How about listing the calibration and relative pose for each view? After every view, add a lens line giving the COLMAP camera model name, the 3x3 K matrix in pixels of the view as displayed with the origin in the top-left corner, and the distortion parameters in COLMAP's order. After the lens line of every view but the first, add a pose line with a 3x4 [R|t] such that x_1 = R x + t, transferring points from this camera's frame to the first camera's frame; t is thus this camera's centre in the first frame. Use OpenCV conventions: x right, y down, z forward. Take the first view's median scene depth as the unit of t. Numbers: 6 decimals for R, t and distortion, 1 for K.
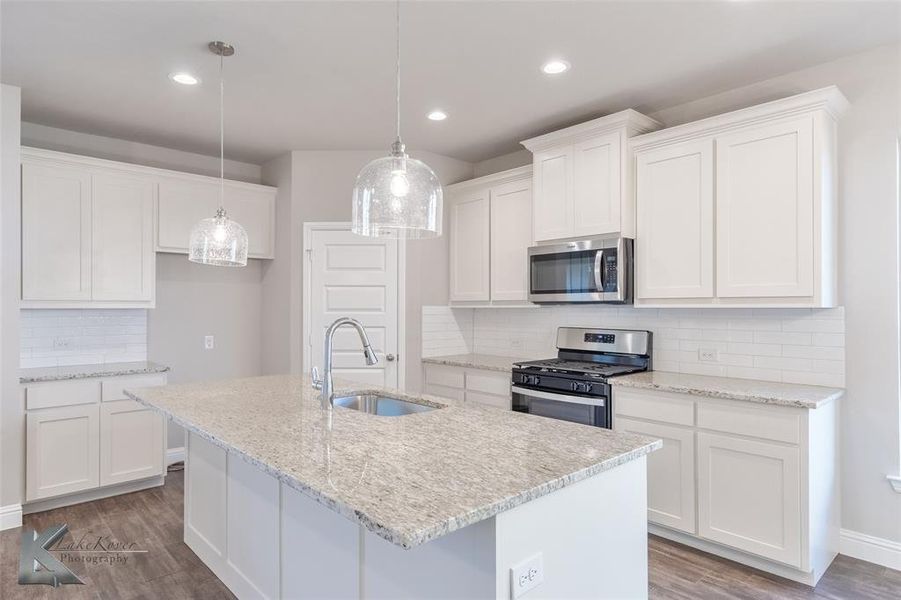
lens RADIAL K [[520.2, 0, 447.8], [0, 520.2, 306.7], [0, 0, 1]] dist [0.002029, -0.001358]
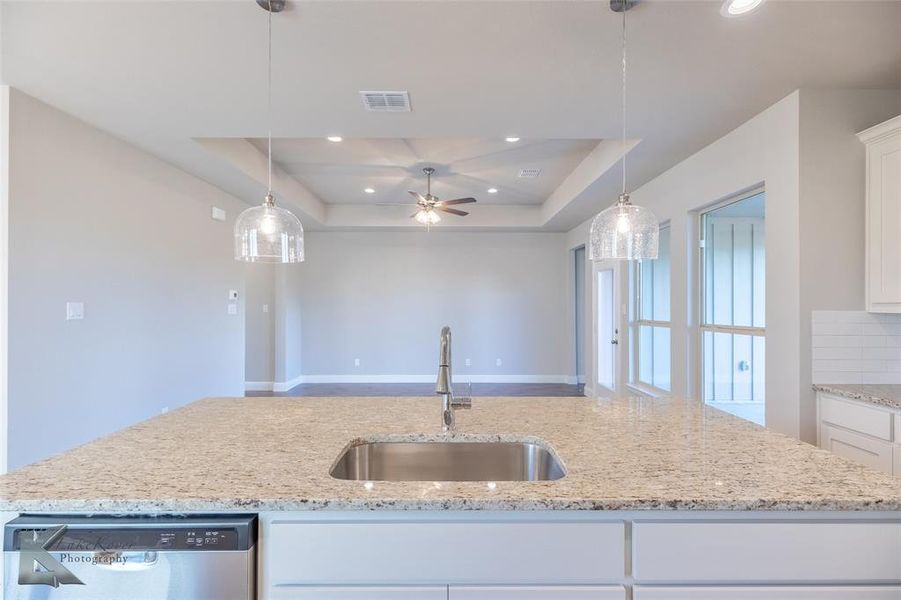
lens RADIAL K [[399.0, 0, 450.9], [0, 399.0, 304.9], [0, 0, 1]] dist [0.001080, 0.000398]
pose [[-0.672760, -0.002727, -0.739856, 0.171183], [0.001295, 0.999987, -0.004863, -0.006071], [0.739859, -0.004230, -0.672748, 0.955069]]
